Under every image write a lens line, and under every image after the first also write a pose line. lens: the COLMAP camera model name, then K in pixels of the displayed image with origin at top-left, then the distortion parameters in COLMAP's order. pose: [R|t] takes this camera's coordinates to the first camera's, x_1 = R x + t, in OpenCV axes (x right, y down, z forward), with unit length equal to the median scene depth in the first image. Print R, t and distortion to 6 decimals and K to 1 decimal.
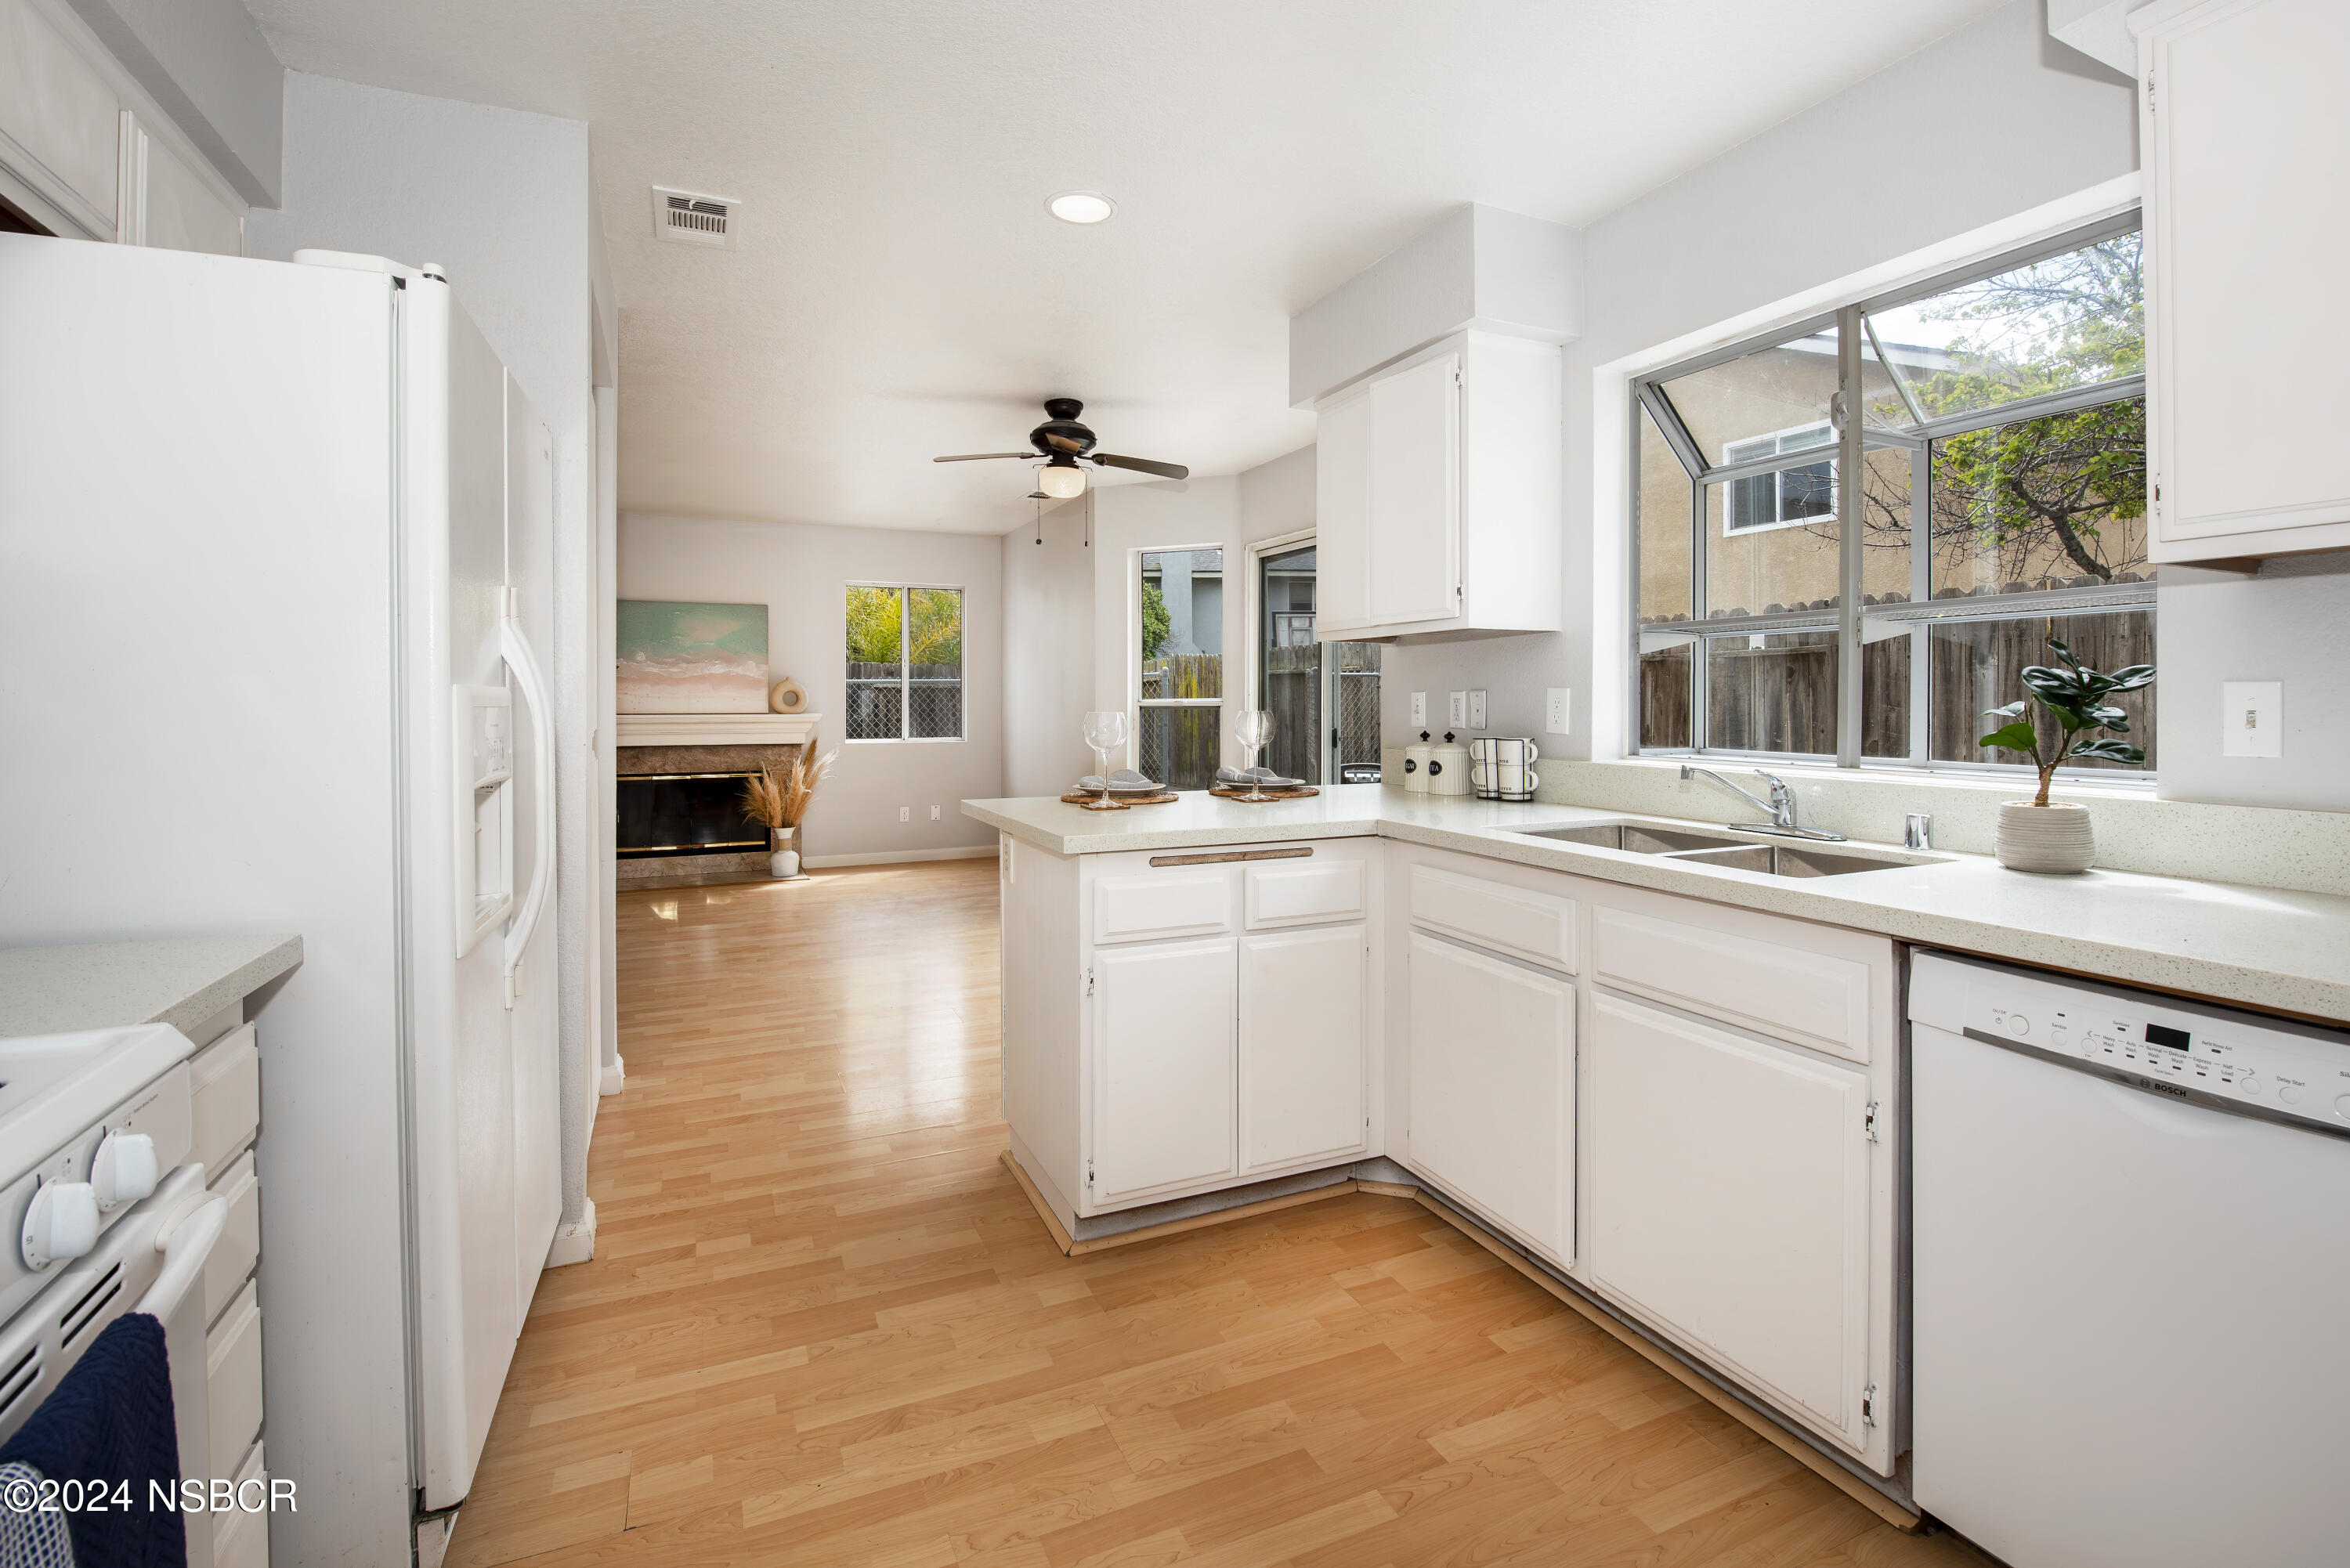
lens RADIAL K [[1075.2, 0, 1169.6], [0, 1075.2, 710.0], [0, 0, 1]] dist [0.001195, -0.000081]
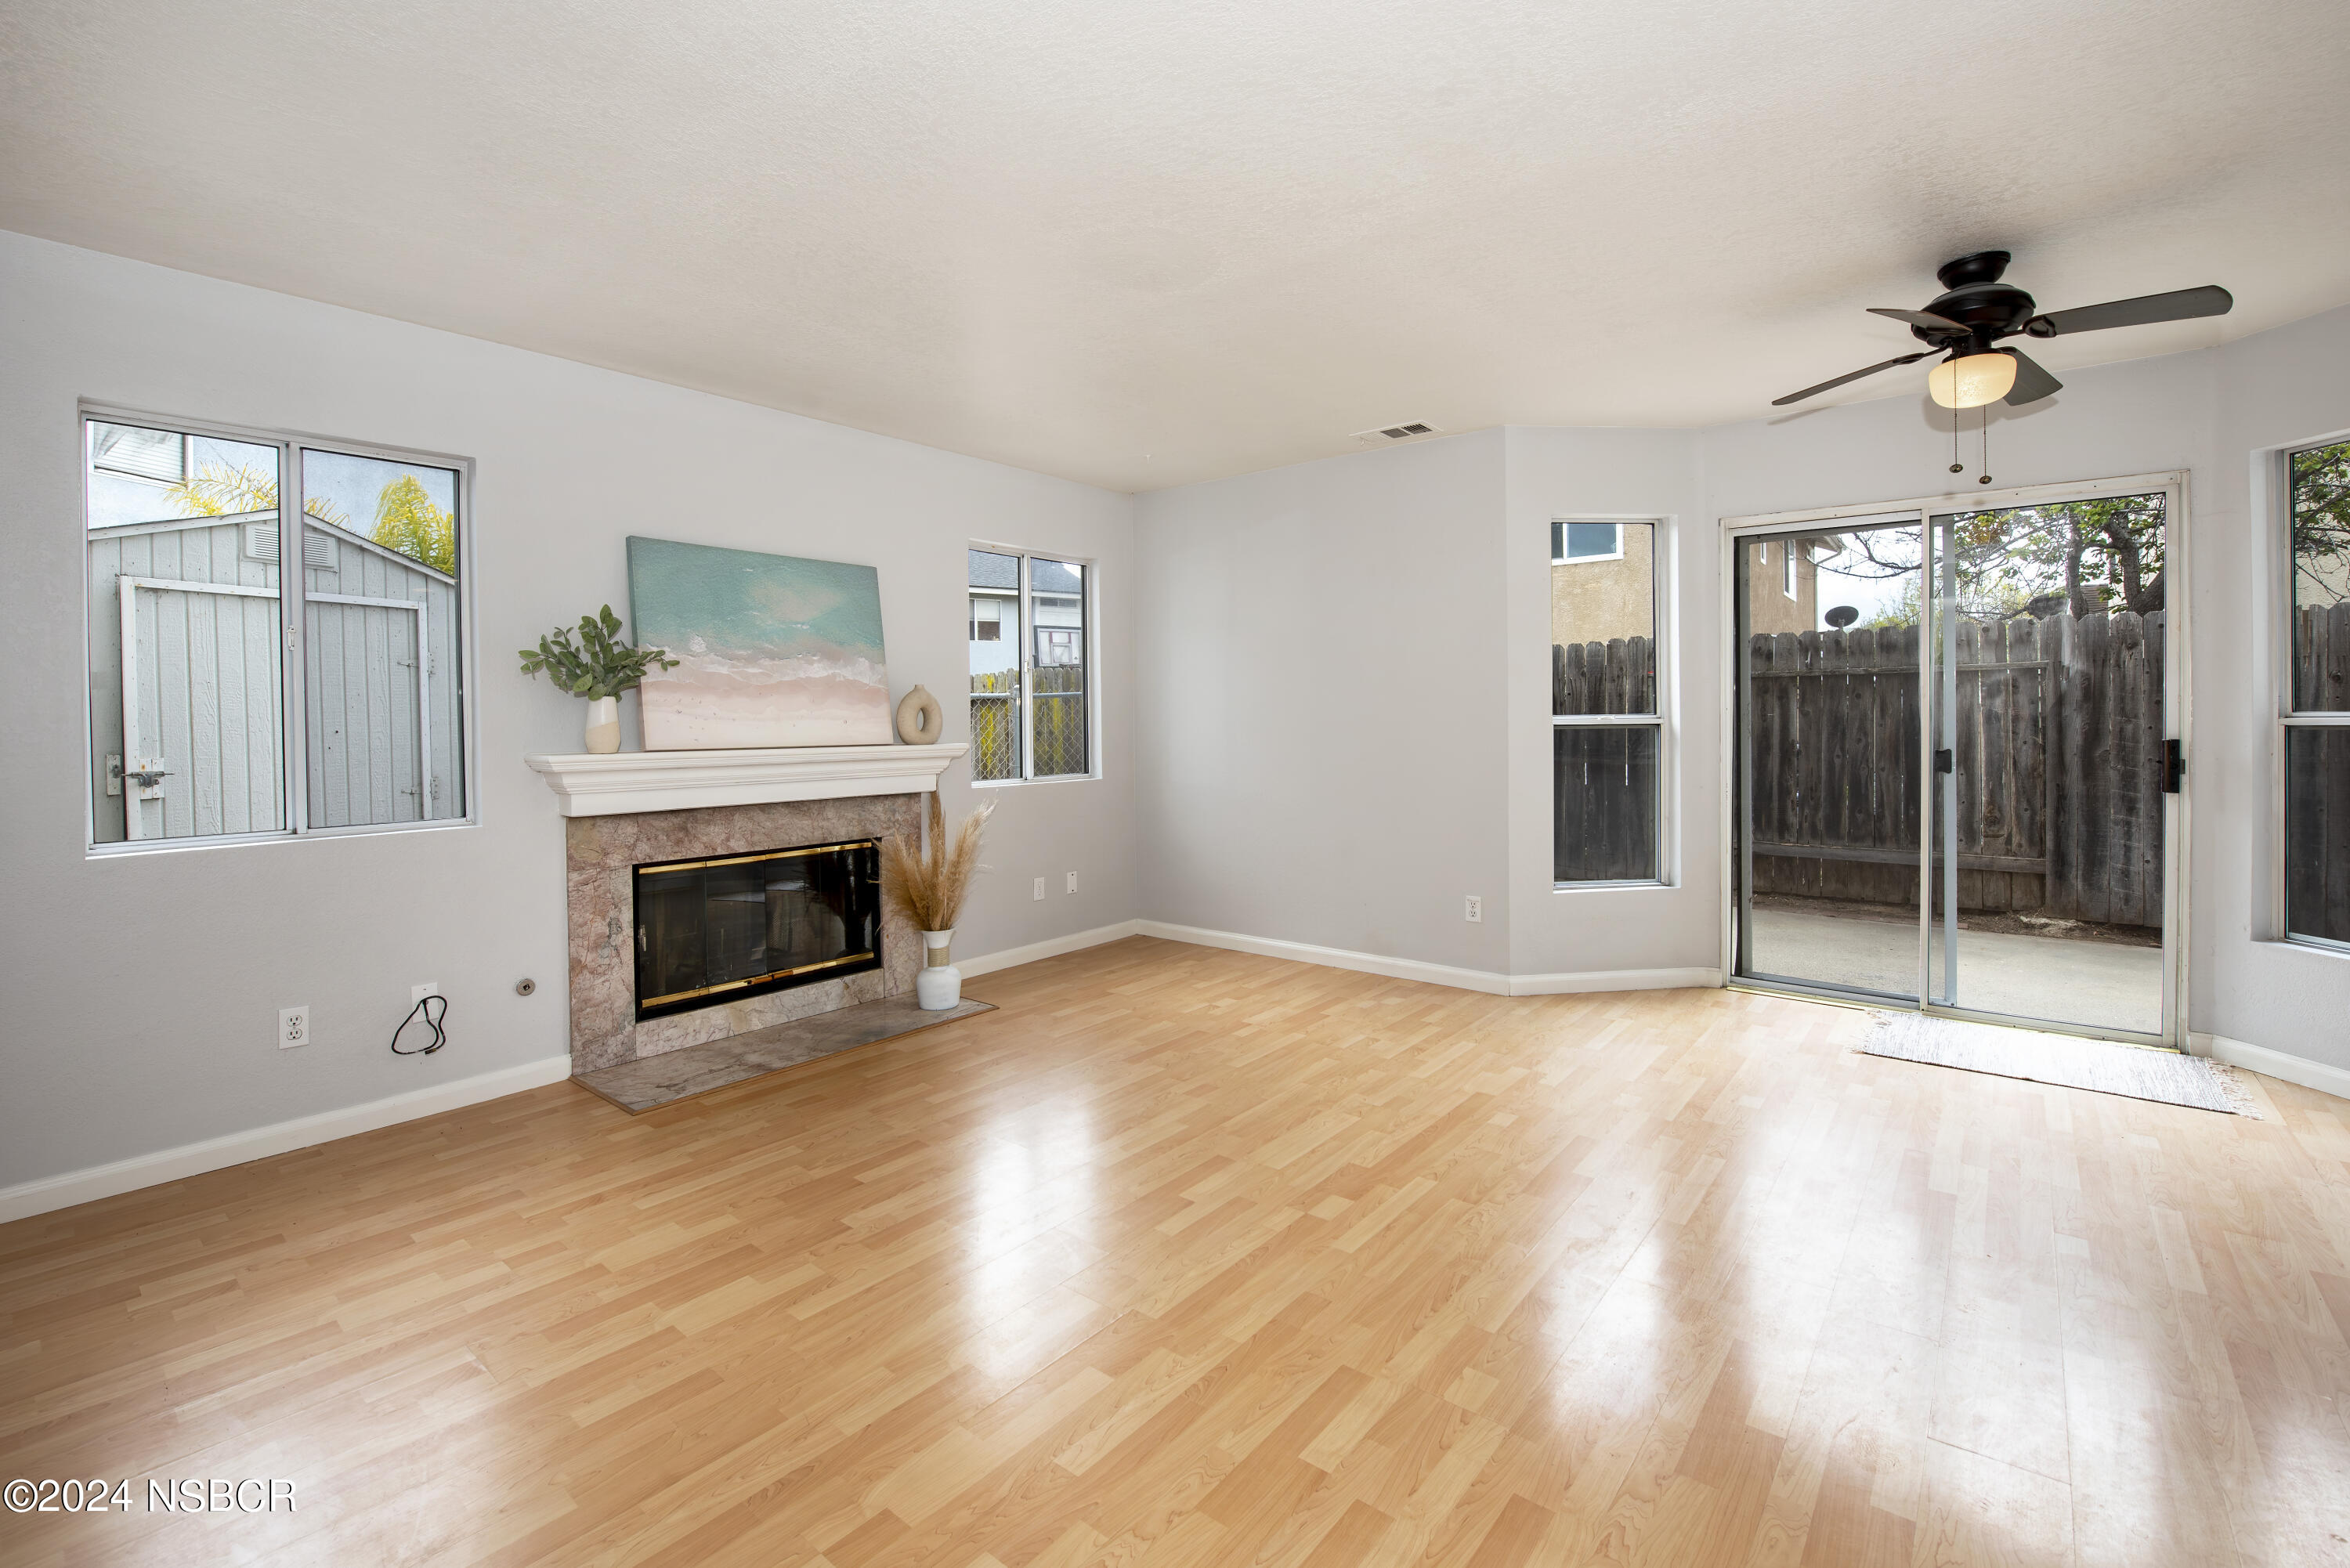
lens RADIAL K [[1040.4, 0, 1184.2], [0, 1040.4, 740.0], [0, 0, 1]] dist [0.014839, 0.000079]
pose [[0.884213, -0.015919, 0.466813, -0.505070], [0.012228, 0.999865, 0.010934, -0.003813], [-0.466924, -0.003960, 0.884289, 0.399781]]
